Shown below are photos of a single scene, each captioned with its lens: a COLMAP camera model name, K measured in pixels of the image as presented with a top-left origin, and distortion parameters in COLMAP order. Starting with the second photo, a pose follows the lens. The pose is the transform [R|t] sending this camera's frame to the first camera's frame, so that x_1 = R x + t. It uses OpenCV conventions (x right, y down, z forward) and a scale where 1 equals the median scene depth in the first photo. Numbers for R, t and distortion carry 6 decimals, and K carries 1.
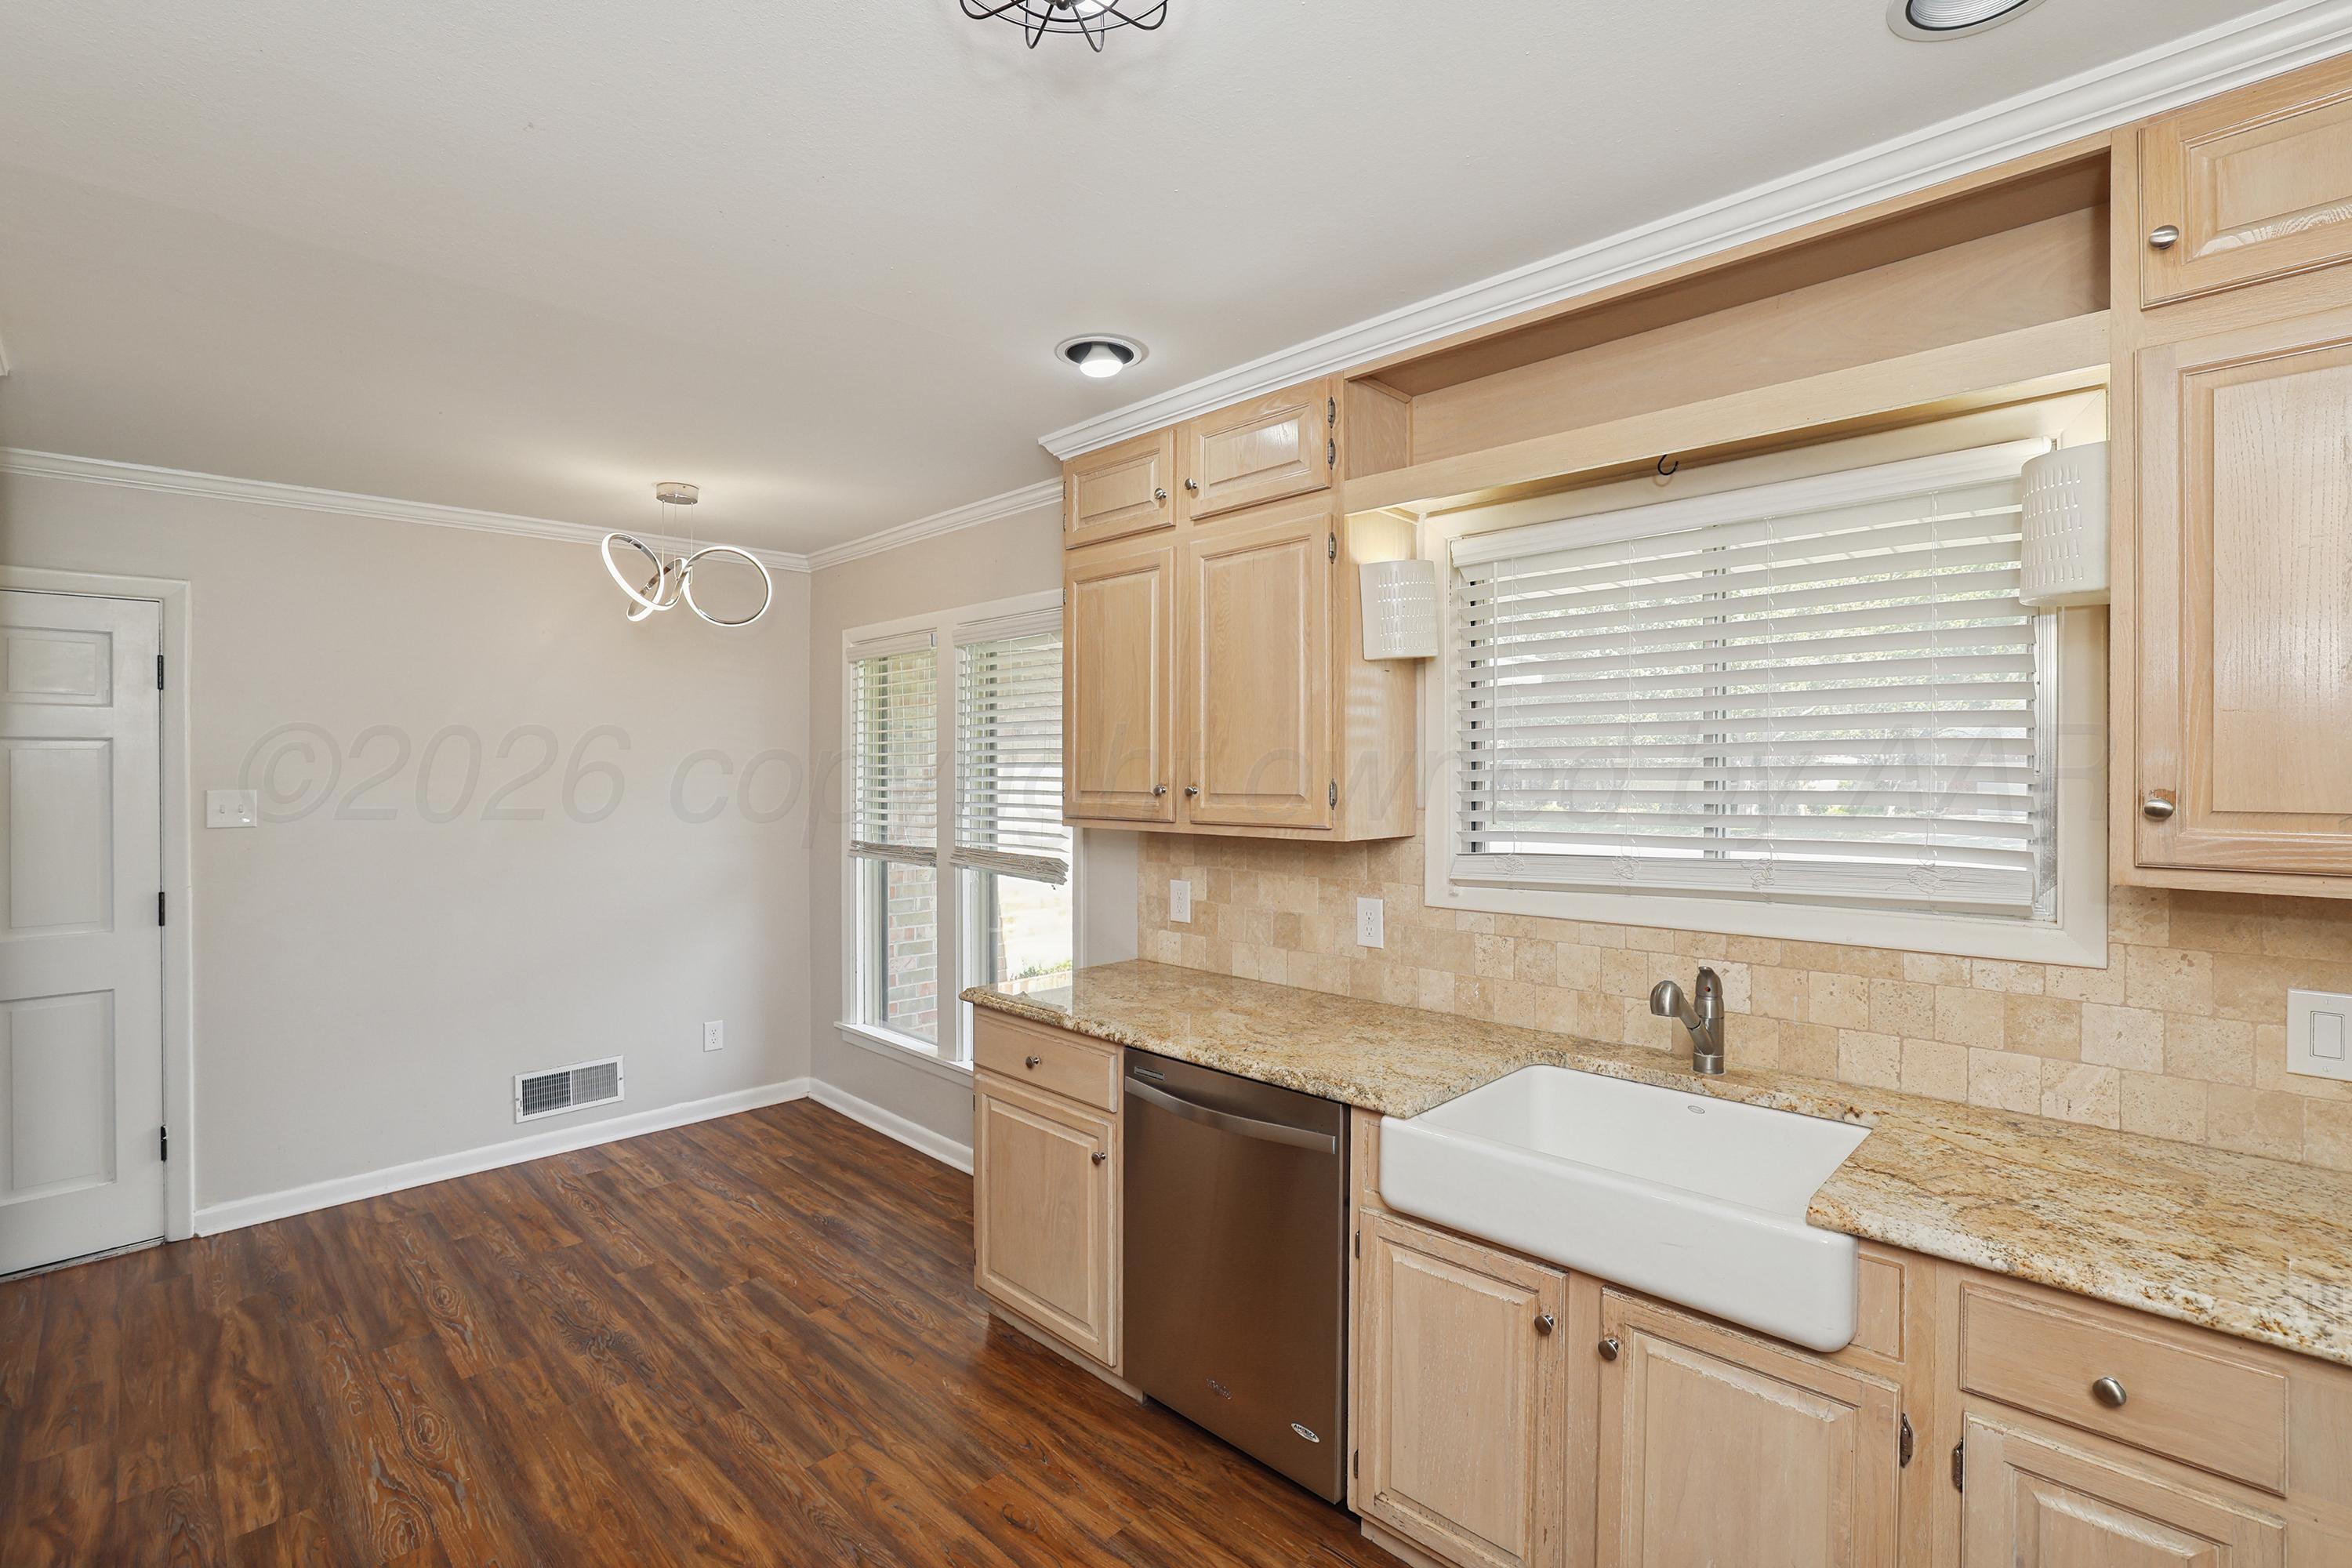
lens RADIAL K [[1051.8, 0, 1164.2], [0, 1051.8, 779.9], [0, 0, 1]] dist [-0.049079, 0.018157]
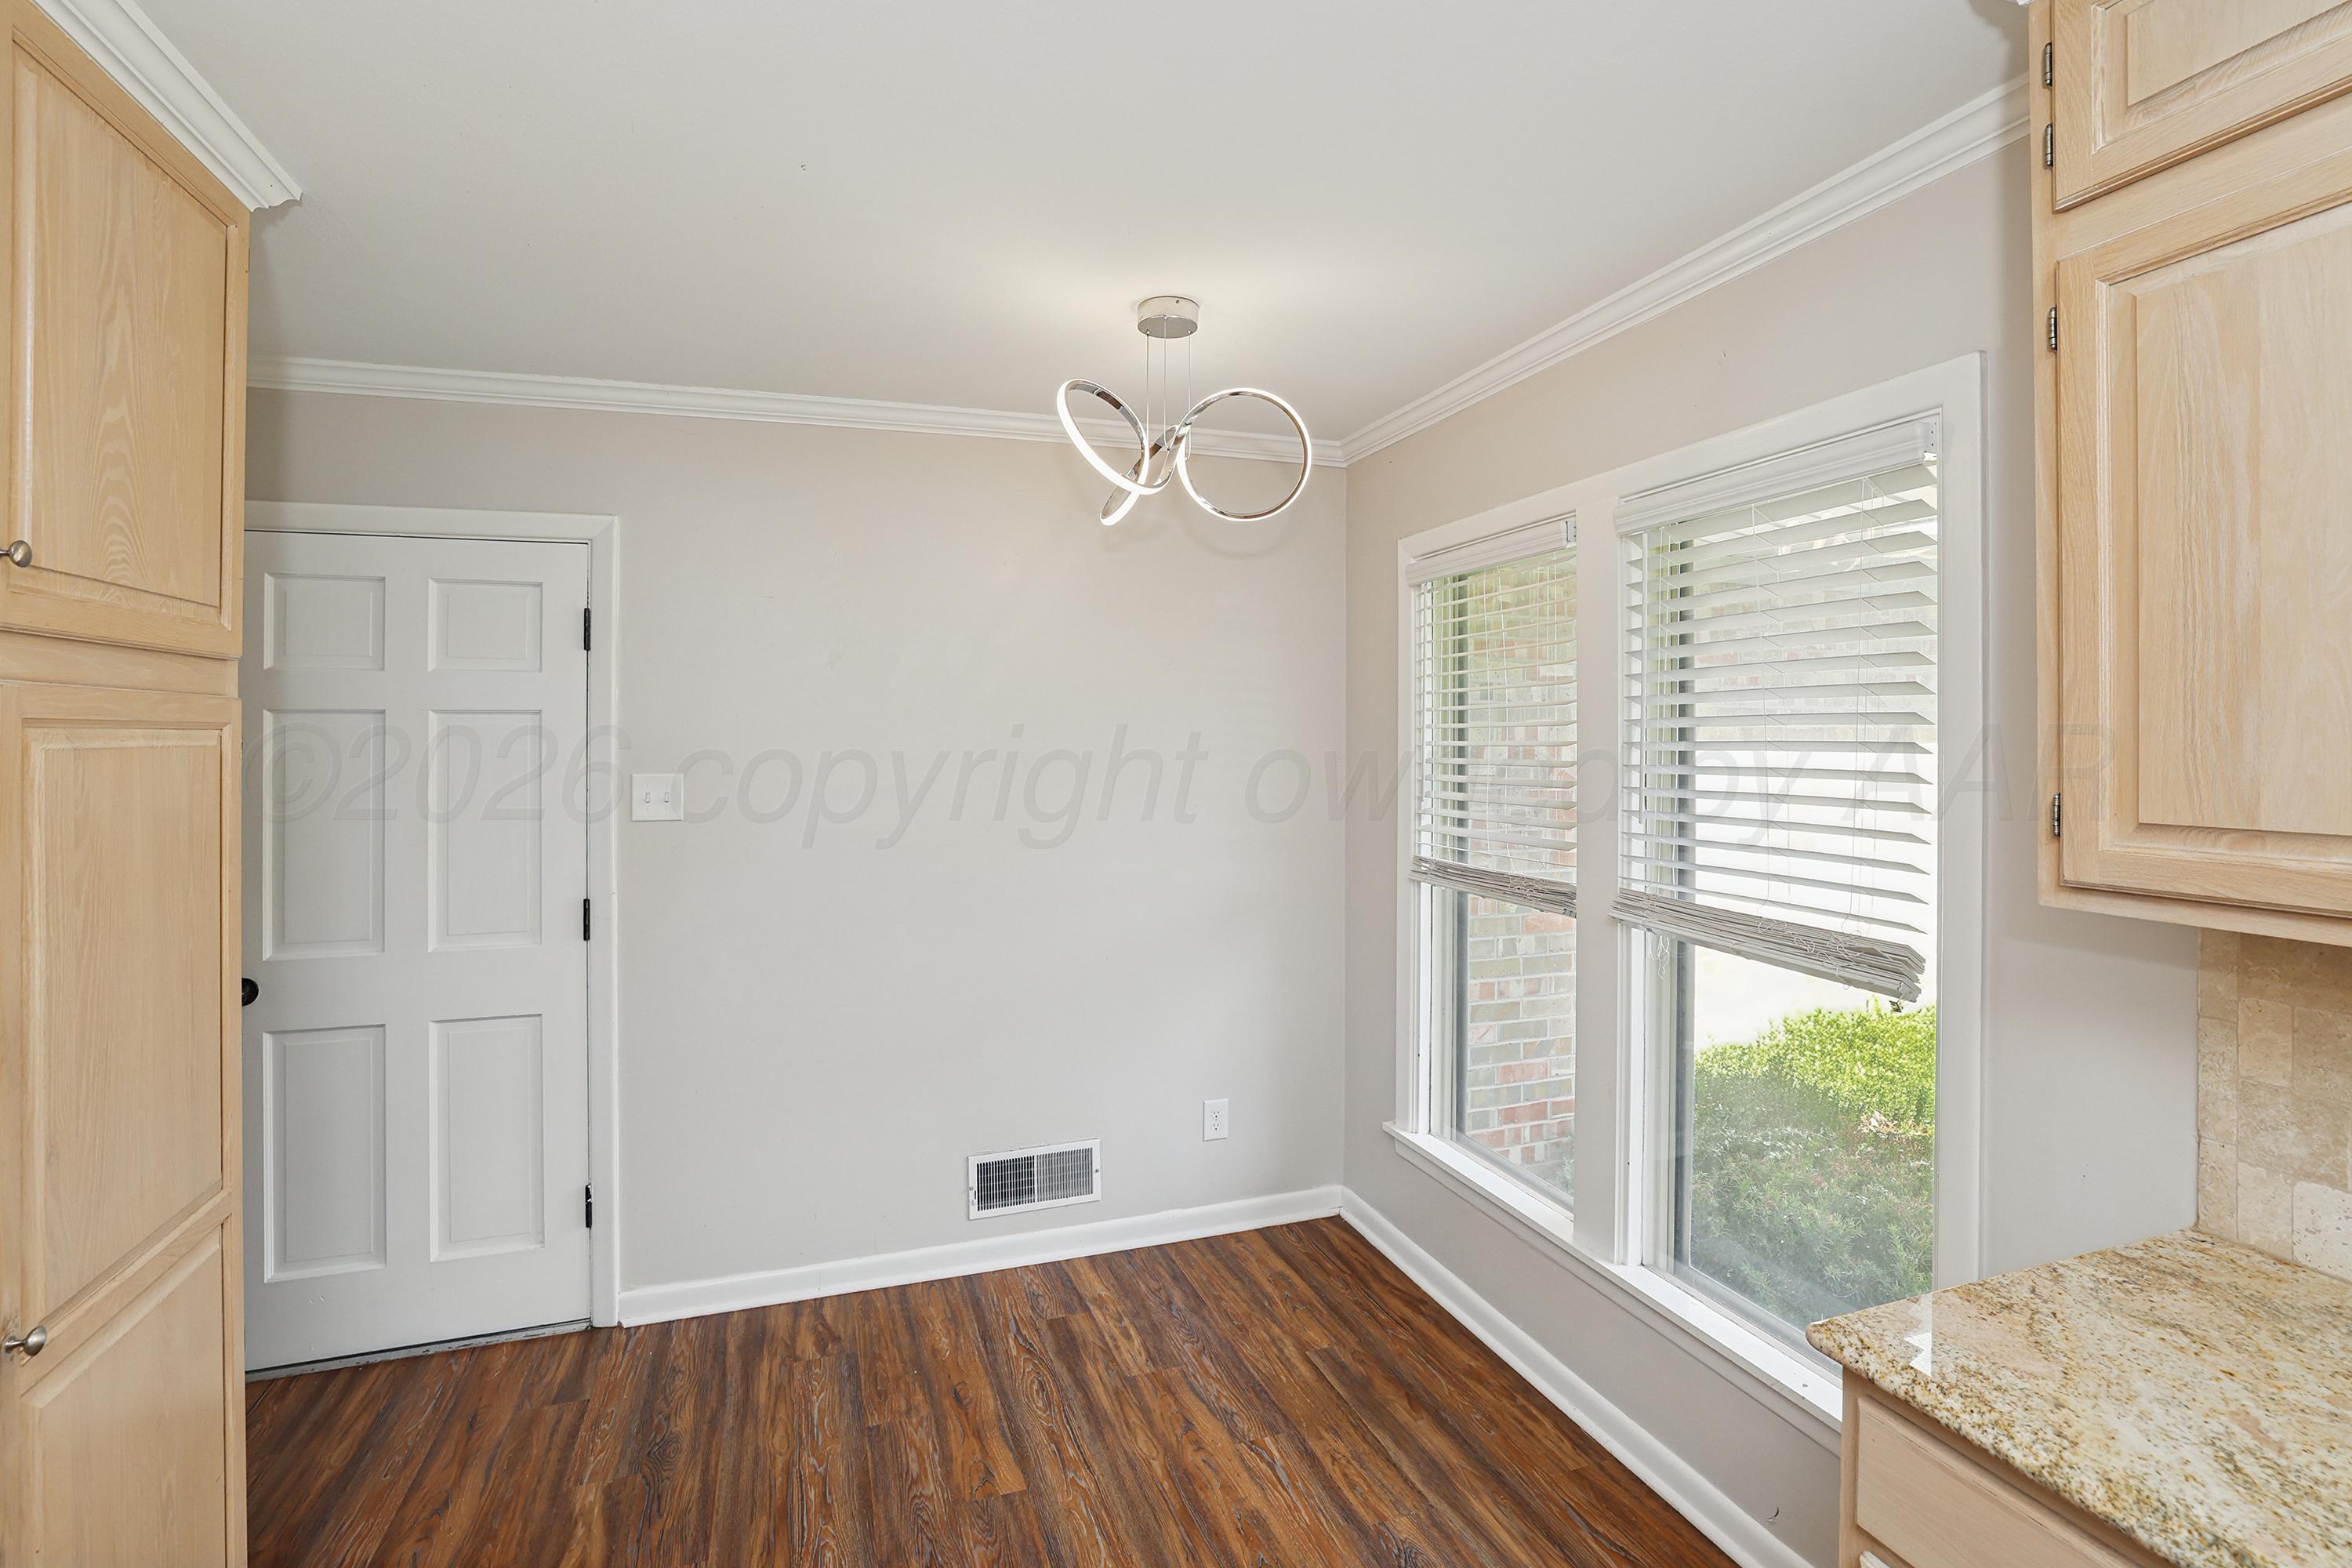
lens RADIAL K [[1040.8, 0, 1145.5], [0, 1040.8, 720.5], [0, 0, 1]] dist [-0.046664, 0.014186]
pose [[0.892697, -0.008679, -0.450573, -0.216129], [-0.003711, 0.999639, -0.026608, -0.014317], [0.450641, 0.025424, 0.892343, 0.474099]]
